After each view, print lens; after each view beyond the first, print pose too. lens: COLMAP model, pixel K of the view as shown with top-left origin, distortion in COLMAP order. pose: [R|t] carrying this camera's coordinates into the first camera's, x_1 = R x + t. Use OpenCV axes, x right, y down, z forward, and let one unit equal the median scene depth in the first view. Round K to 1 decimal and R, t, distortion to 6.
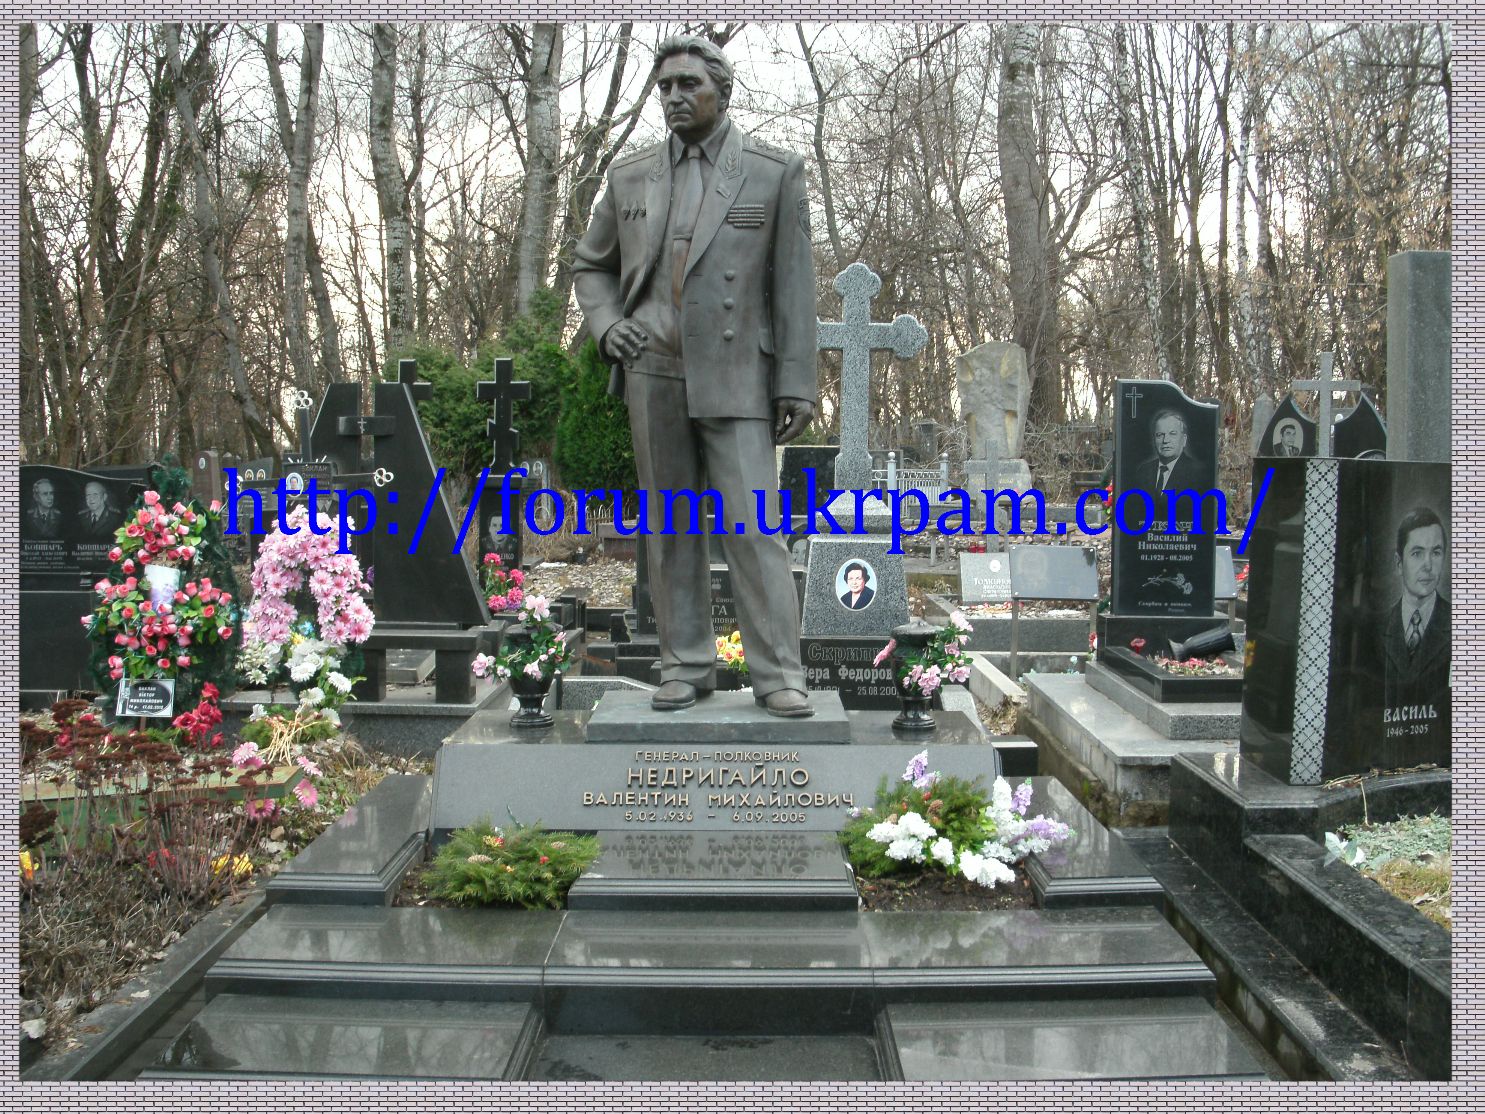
lens RADIAL K [[1608.1, 0, 740.6], [0, 1608.1, 558.5], [0, 0, 1]] dist [-0.182626, 0.000000]
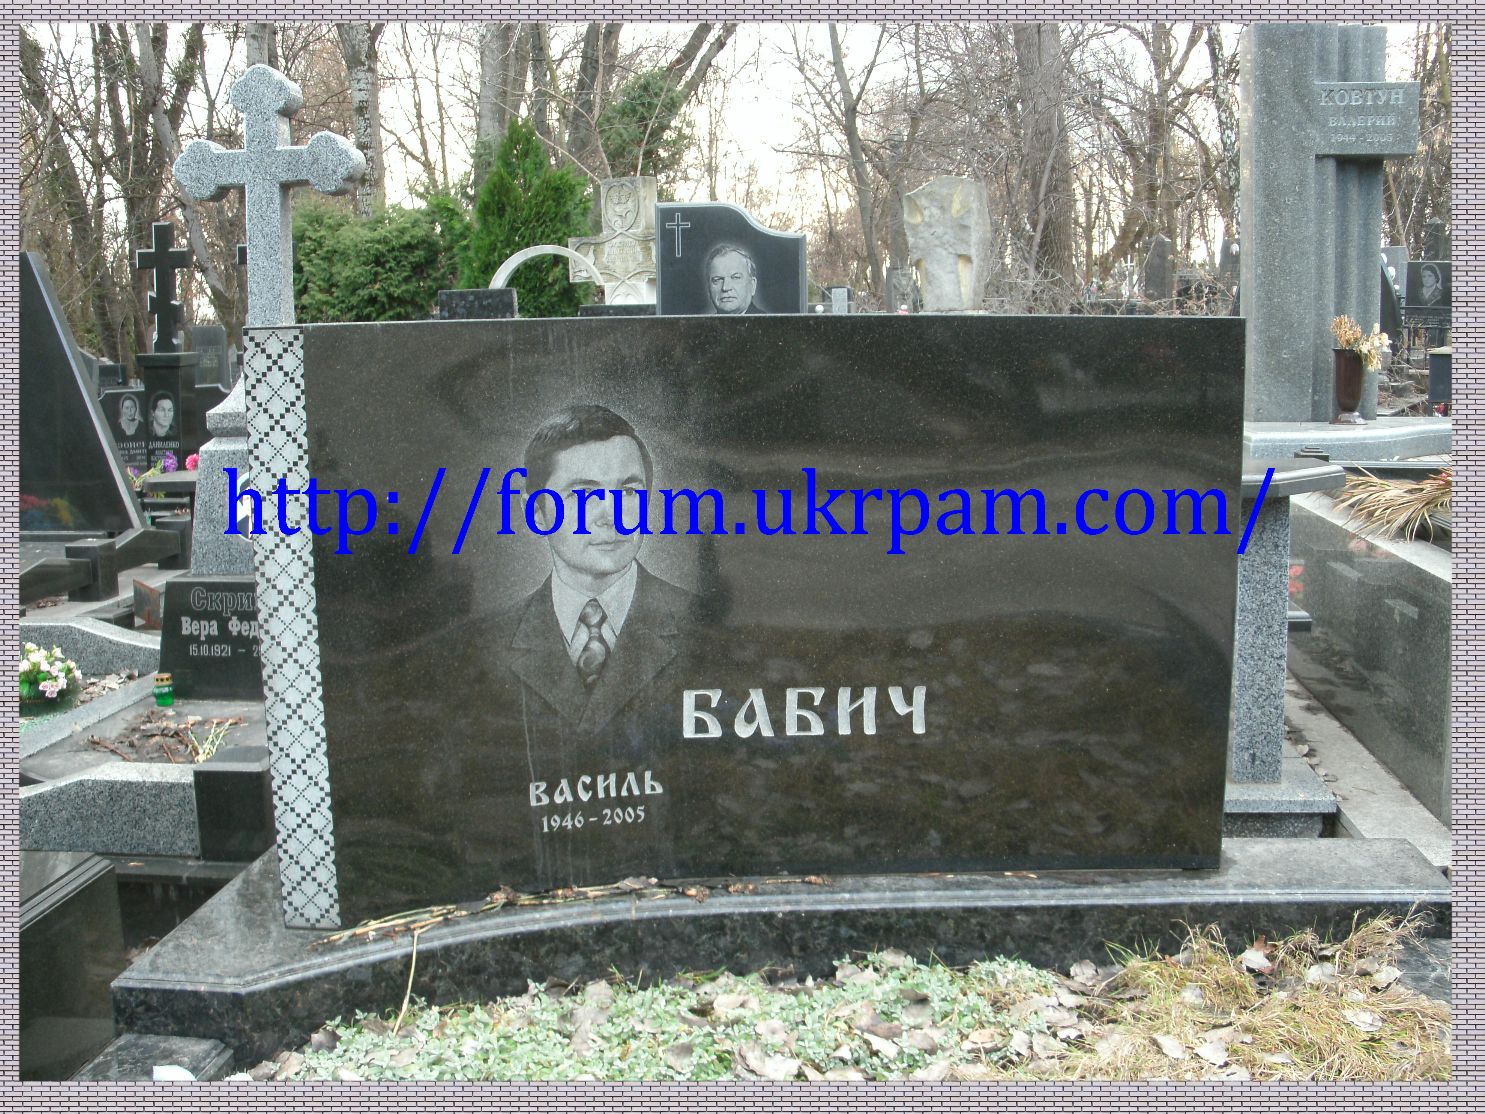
lens RADIAL K [[1608.1, 0, 742.2], [0, 1608.1, 563.2], [0, 0, 1]] dist [-0.182626, 0.000000]
pose [[0.995729, -0.010991, -0.091670, 0.537388], [0.019441, 0.995587, 0.091810, -0.028866], [0.090256, -0.093200, 0.991548, 0.459095]]
